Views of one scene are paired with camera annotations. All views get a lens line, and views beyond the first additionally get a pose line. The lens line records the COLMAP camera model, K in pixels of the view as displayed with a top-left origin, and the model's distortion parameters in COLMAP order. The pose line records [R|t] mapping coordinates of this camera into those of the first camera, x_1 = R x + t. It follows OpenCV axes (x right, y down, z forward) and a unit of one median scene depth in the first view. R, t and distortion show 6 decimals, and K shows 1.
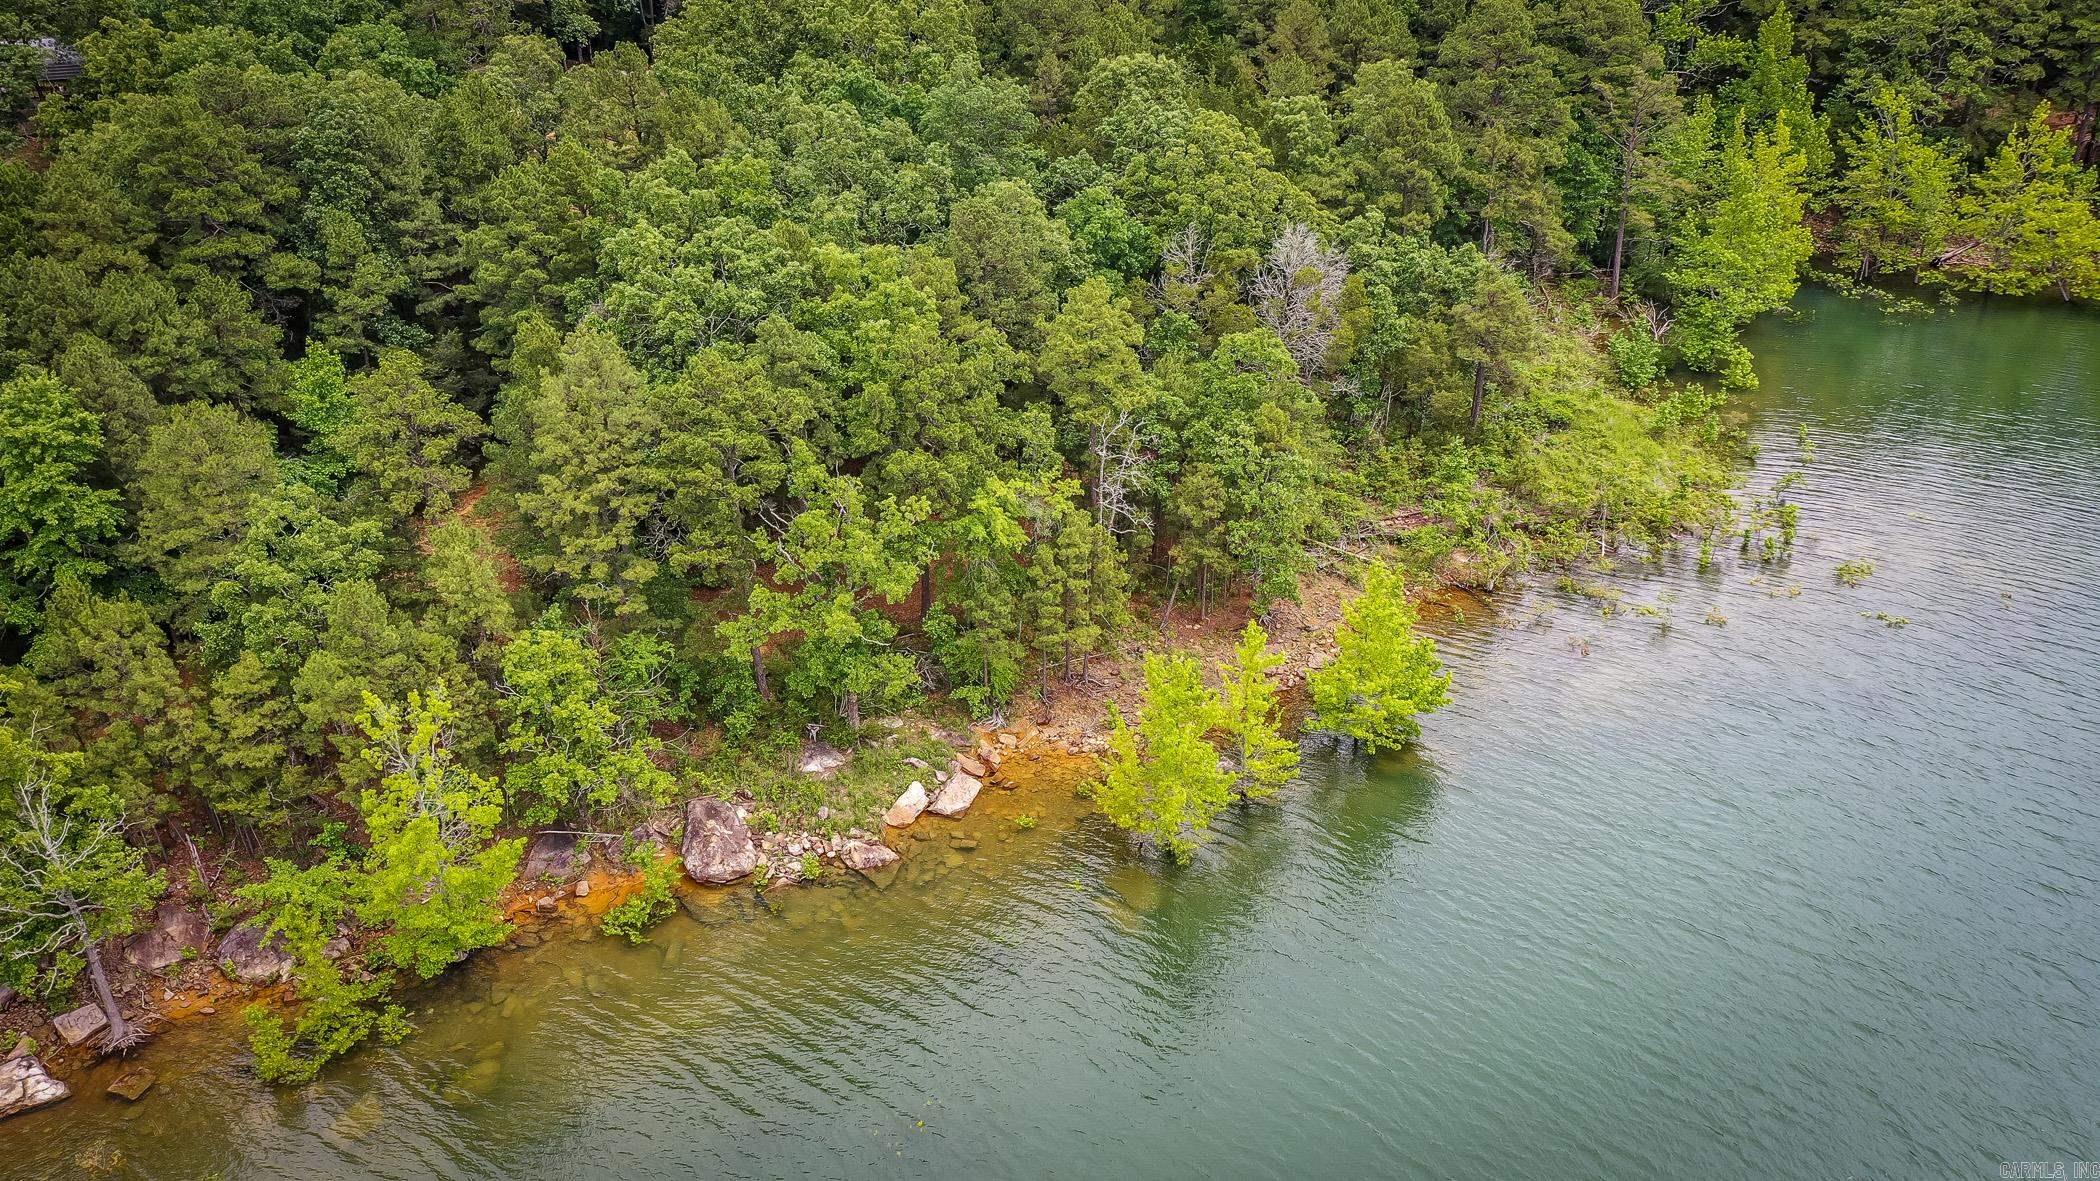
lens RADIAL K [[1686.0, 0, 1050.0], [0, 1686.0, 590.5], [0, 0, 1]] dist [0.030344, 0.005419]
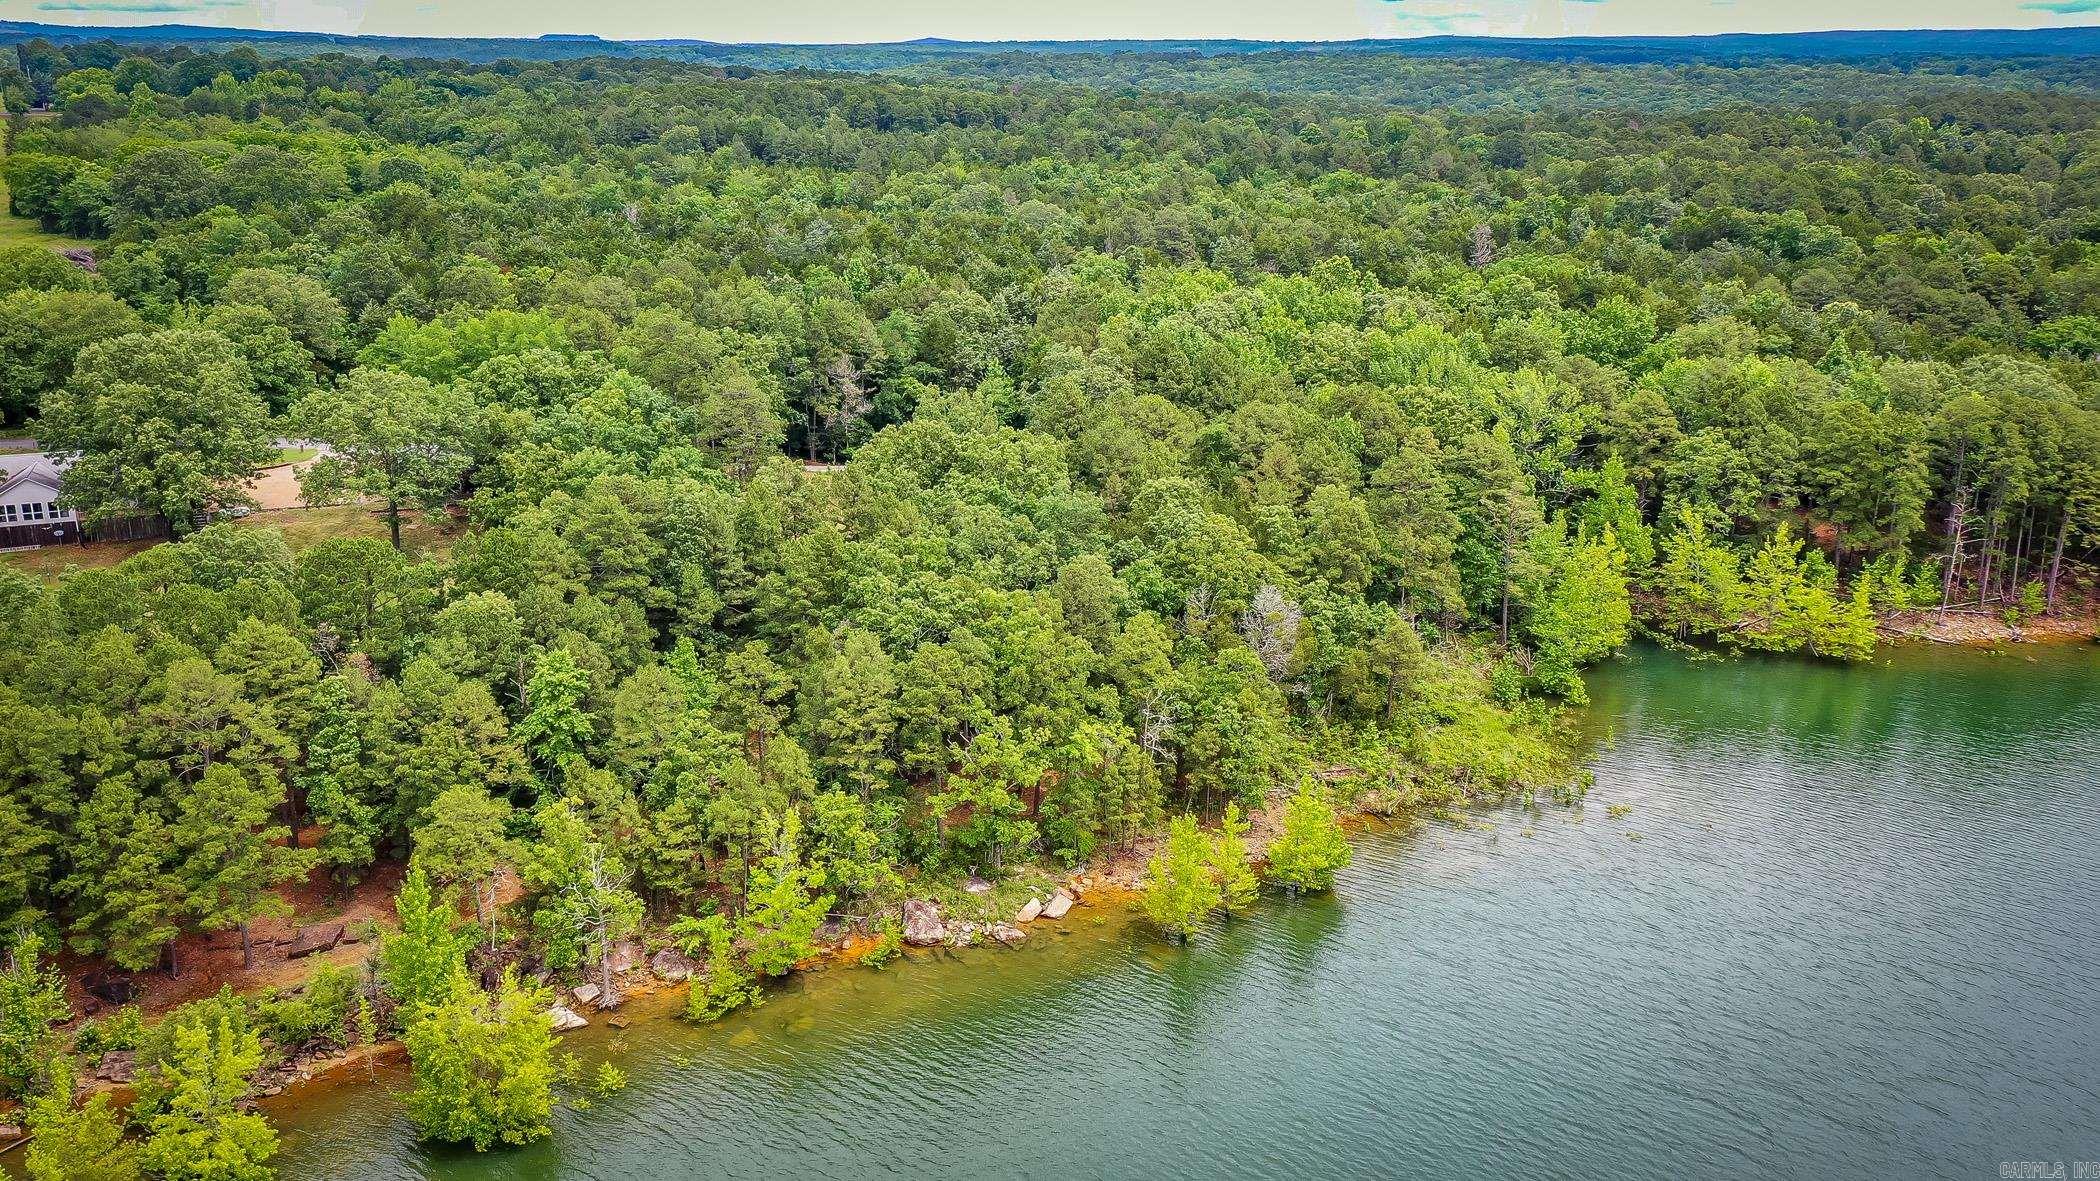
lens RADIAL K [[1686.0, 0, 1050.0], [0, 1686.0, 590.5], [0, 0, 1]] dist [0.030344, 0.005419]
pose [[0.999428, 0.027601, -0.019563, -0.033181], [-0.031085, 0.977424, -0.208988, 0.140275], [0.013353, 0.209477, 0.977722, -0.618032]]
